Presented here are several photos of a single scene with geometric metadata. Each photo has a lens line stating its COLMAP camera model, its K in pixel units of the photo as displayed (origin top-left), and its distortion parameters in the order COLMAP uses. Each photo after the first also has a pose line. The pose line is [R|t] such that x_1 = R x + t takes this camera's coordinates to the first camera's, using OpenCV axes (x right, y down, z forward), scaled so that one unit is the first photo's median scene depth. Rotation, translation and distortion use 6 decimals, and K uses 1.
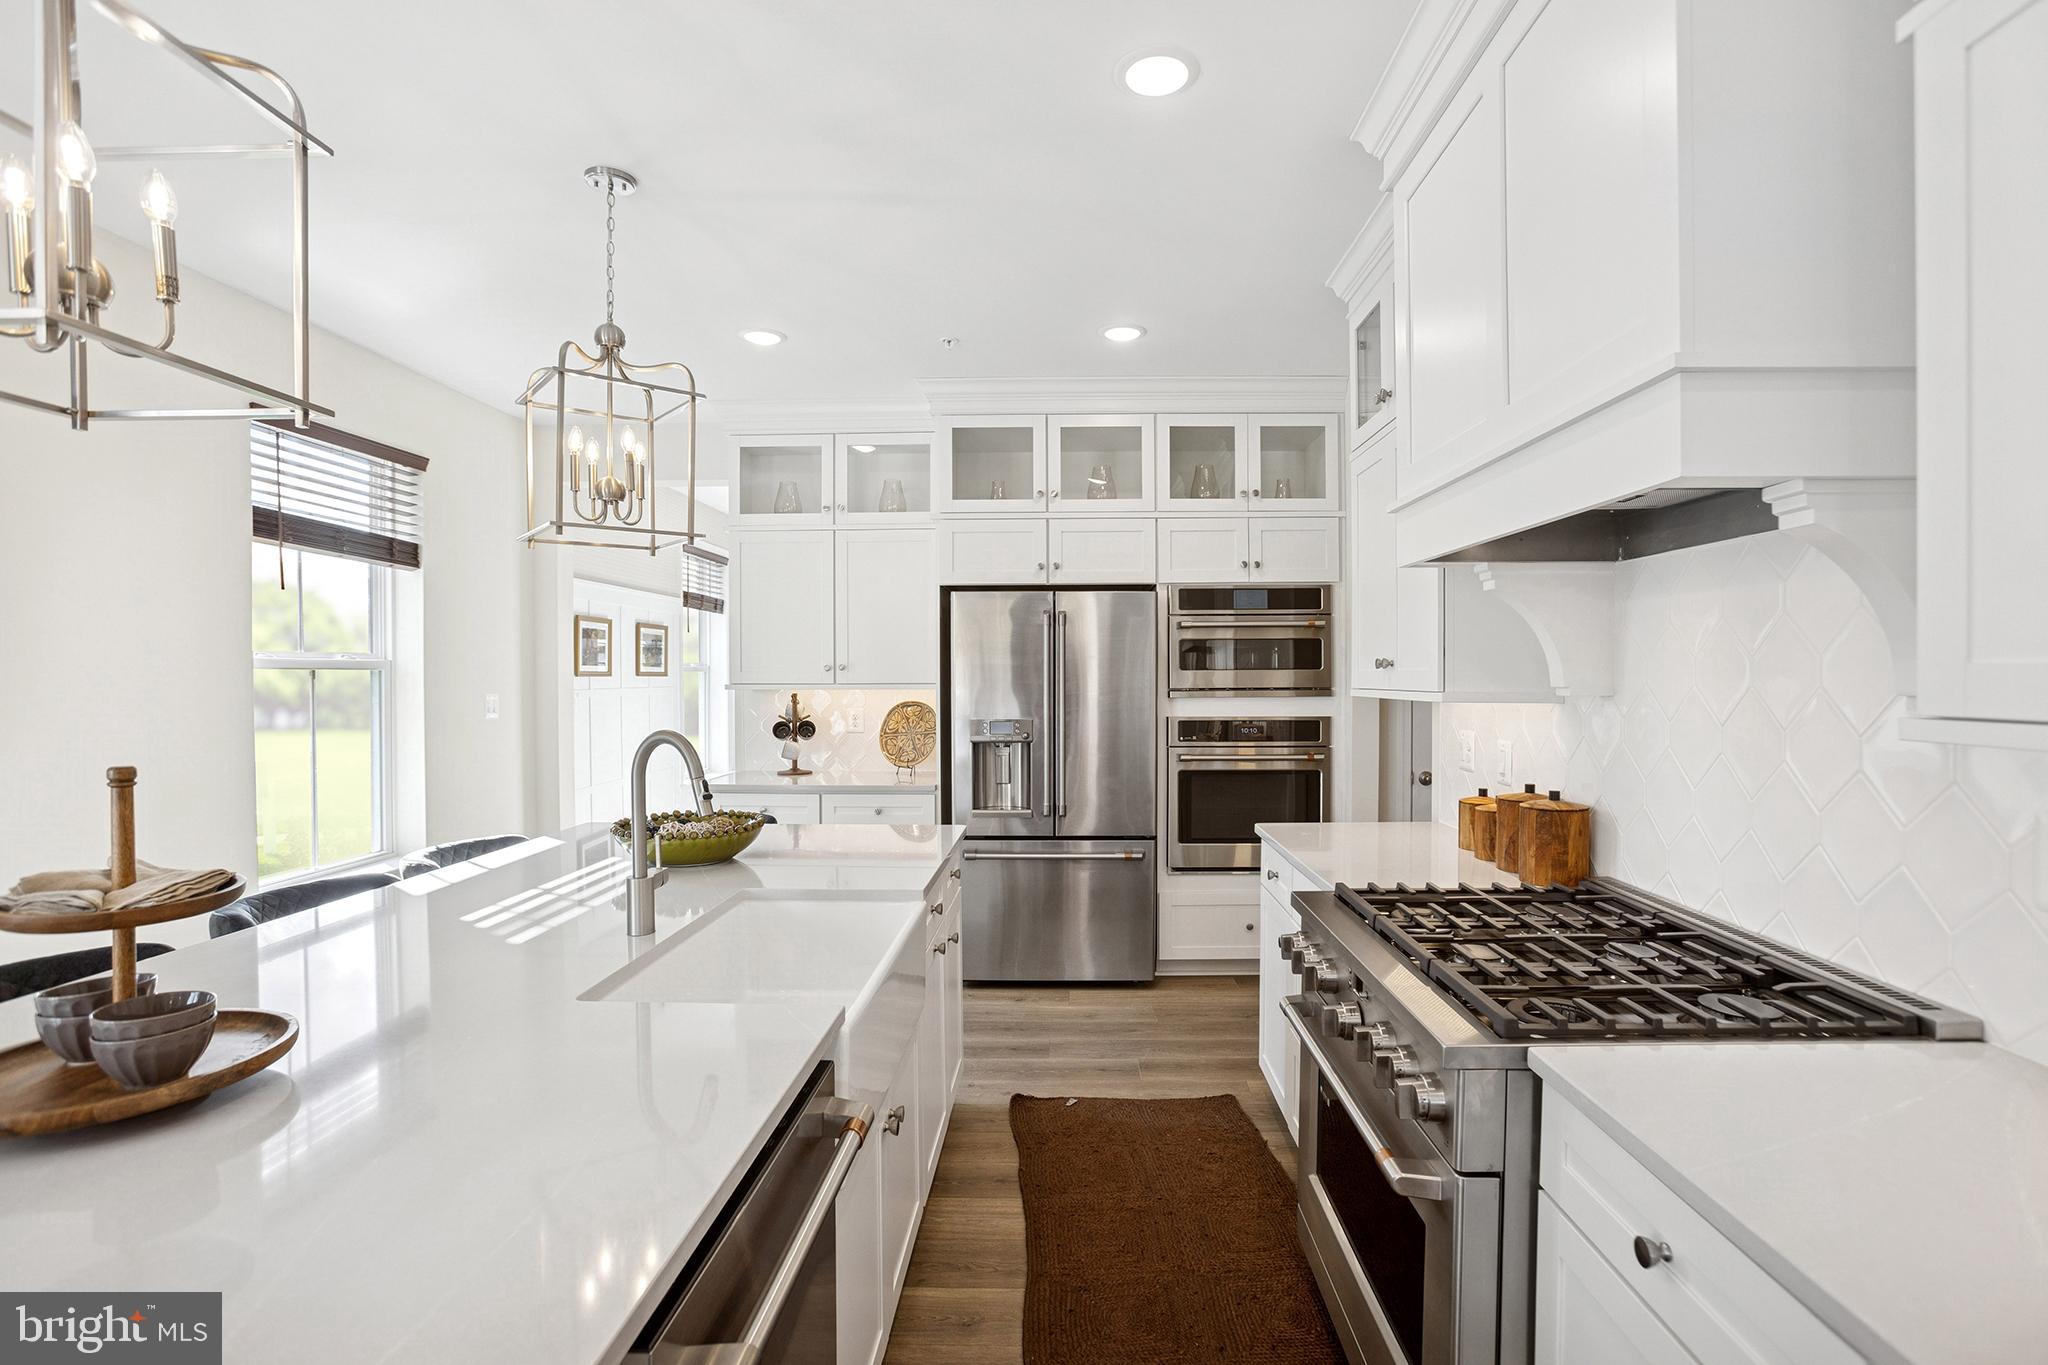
lens RADIAL K [[969.0, 0, 1026.7], [0, 969.0, 676.4], [0, 0, 1]] dist [-0.038981, 0.000049]
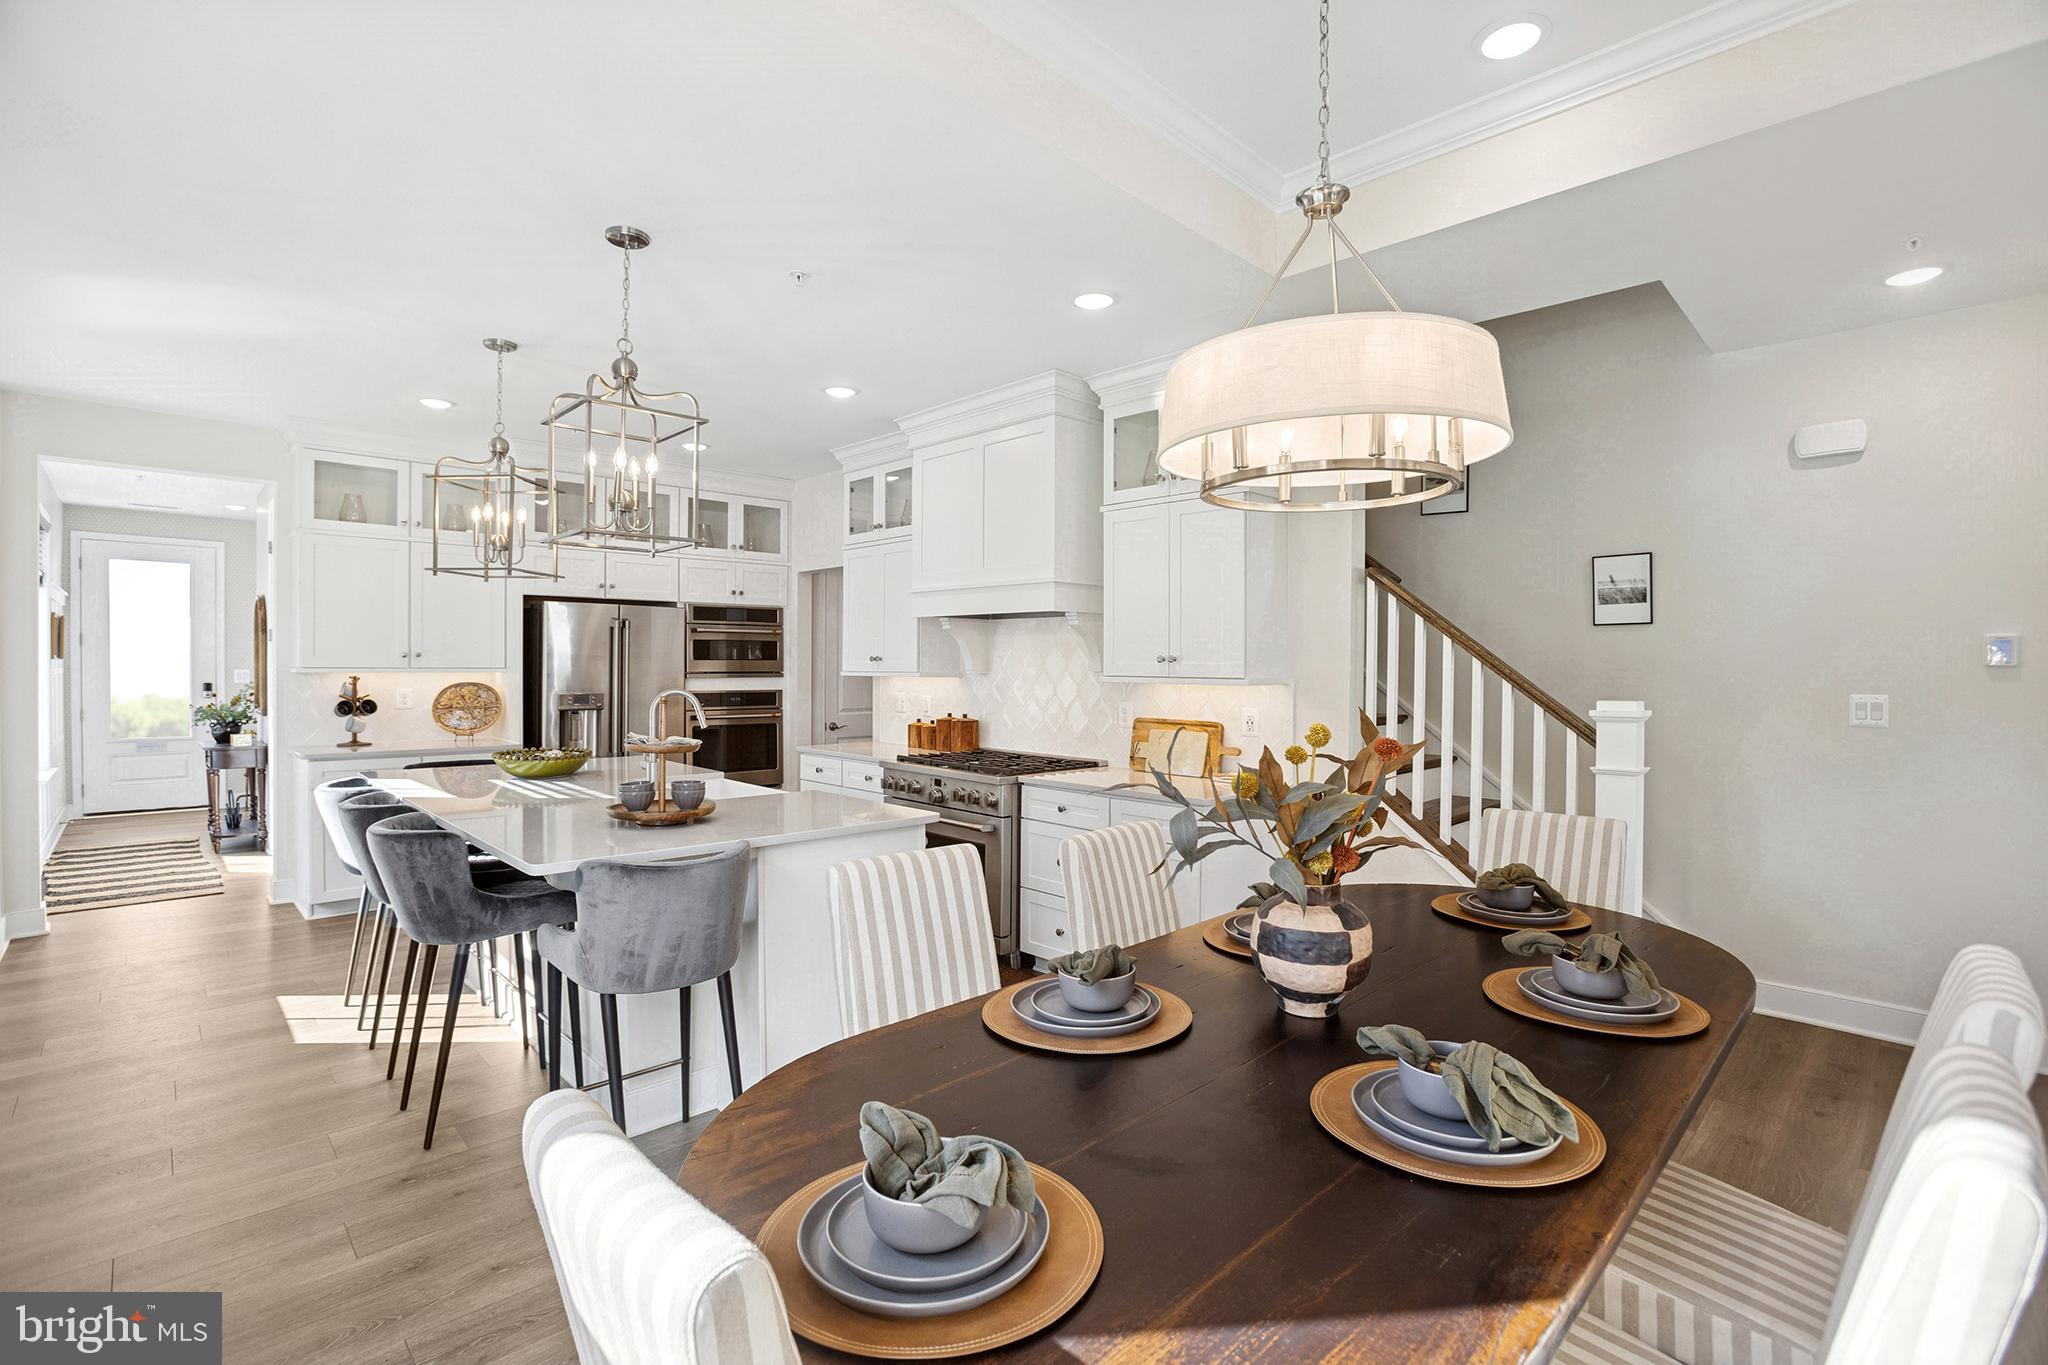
lens RADIAL K [[969.0, 0, 1026.7], [0, 969.0, 676.4], [0, 0, 1]] dist [-0.038981, 0.000049]
pose [[0.686672, -0.001457, 0.726965, -0.580200], [-0.009883, 0.999887, 0.011339, -0.003085], [-0.726900, -0.014971, 0.686580, -0.411956]]
